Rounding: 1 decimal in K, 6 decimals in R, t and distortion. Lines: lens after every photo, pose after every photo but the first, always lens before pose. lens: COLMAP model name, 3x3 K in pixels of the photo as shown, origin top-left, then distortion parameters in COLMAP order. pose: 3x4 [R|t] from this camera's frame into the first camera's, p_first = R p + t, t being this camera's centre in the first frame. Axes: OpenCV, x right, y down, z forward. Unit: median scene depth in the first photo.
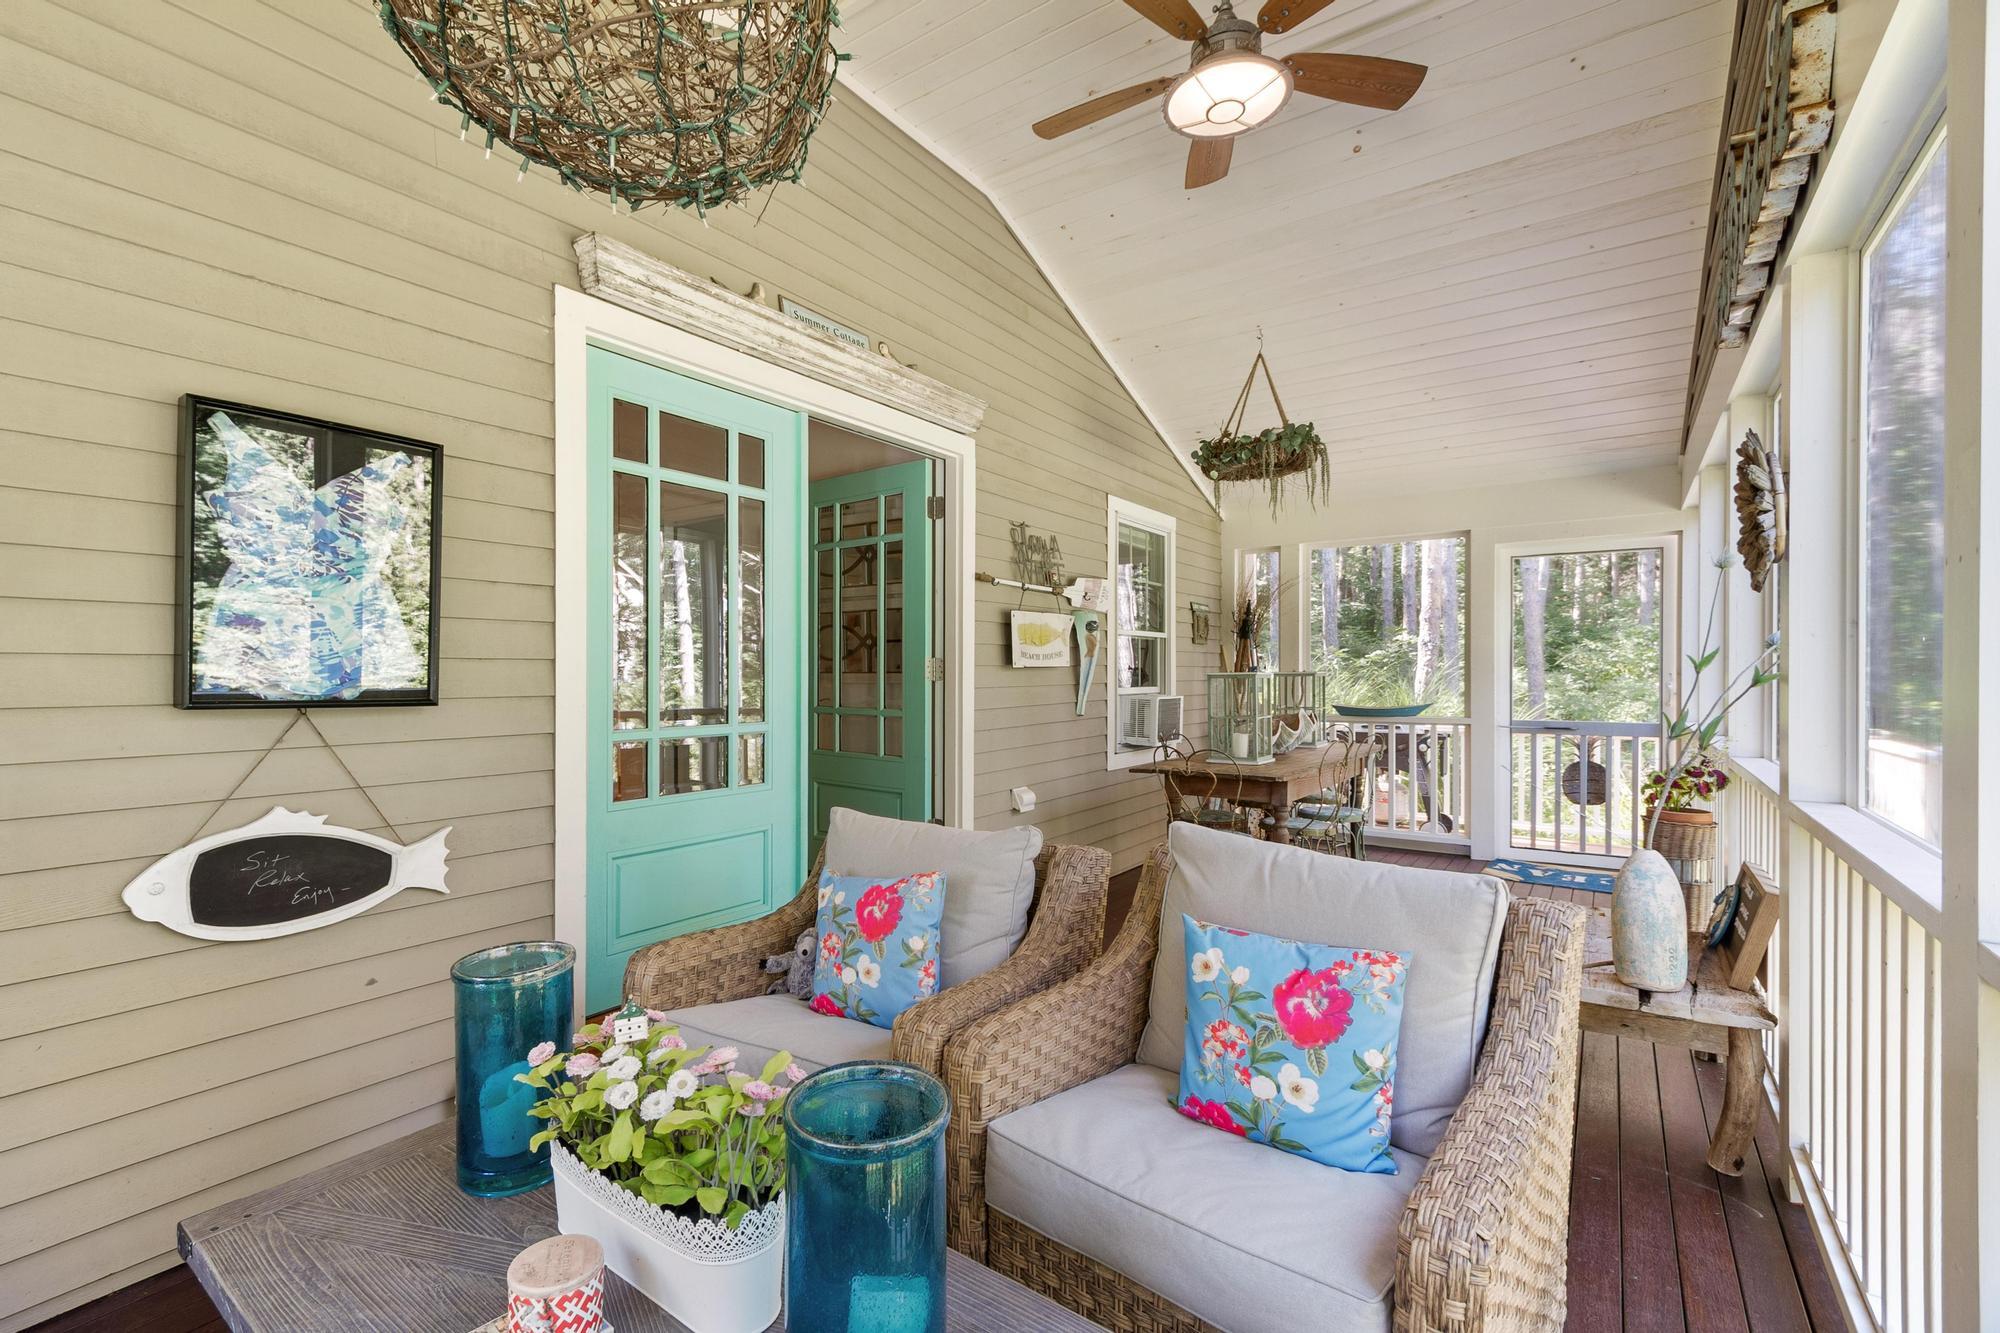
lens RADIAL K [[886.0, 0, 1006.8], [0, 886.0, 662.8], [0, 0, 1]] dist [0.000651, -0.000141]
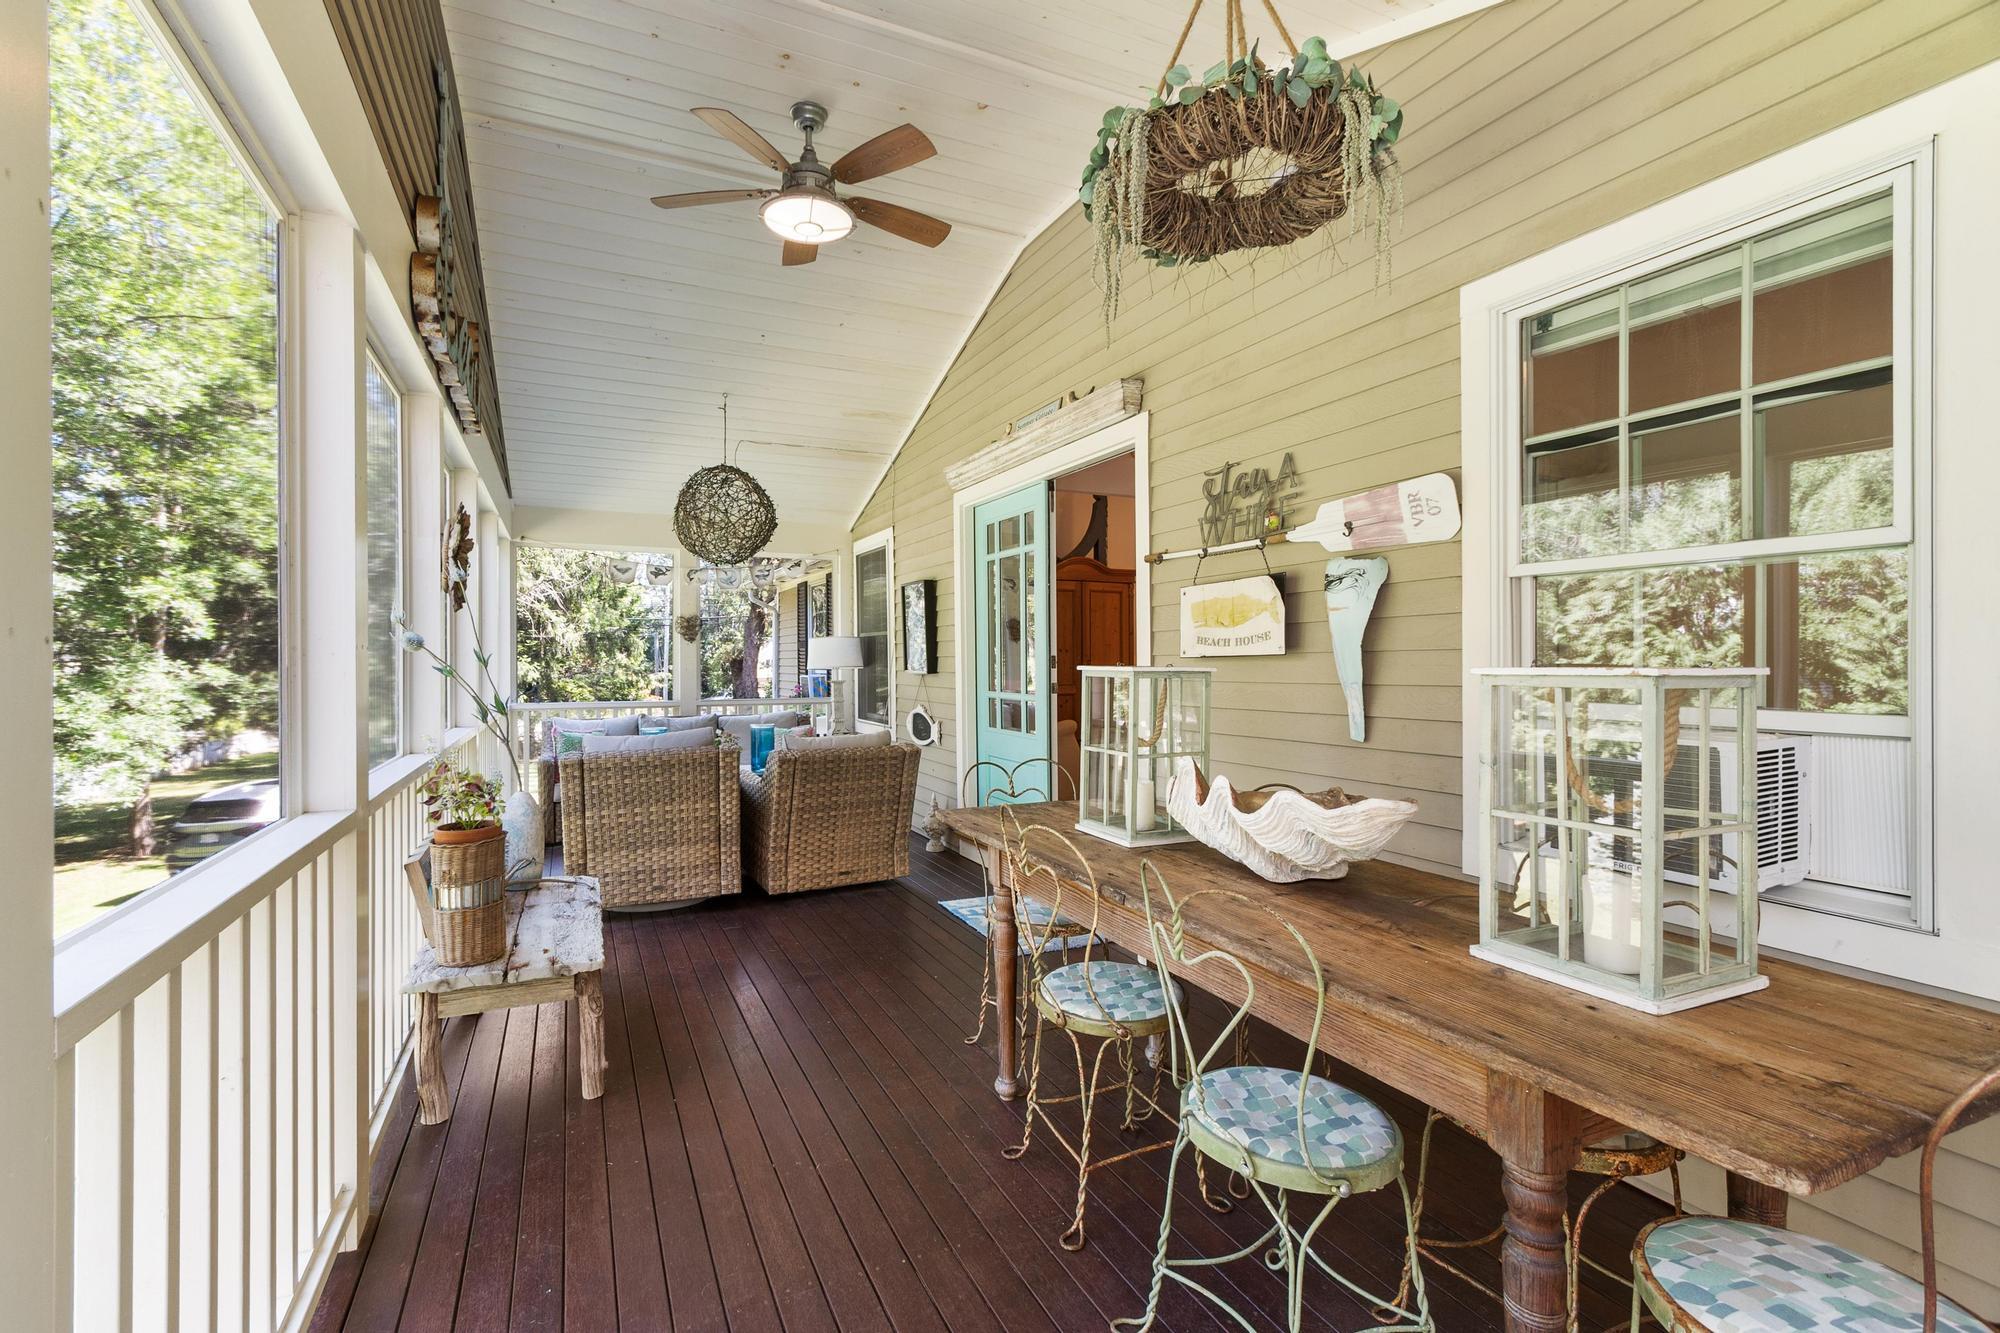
lens RADIAL K [[886.0, 0, 1006.8], [0, 886.0, 662.8], [0, 0, 1]] dist [0.000651, -0.000141]
pose [[-0.484928, -0.001239, -0.874553, 0.766838], [0.004646, 0.999981, -0.003993, 0.012545], [0.874542, -0.006000, -0.484913, 1.203580]]
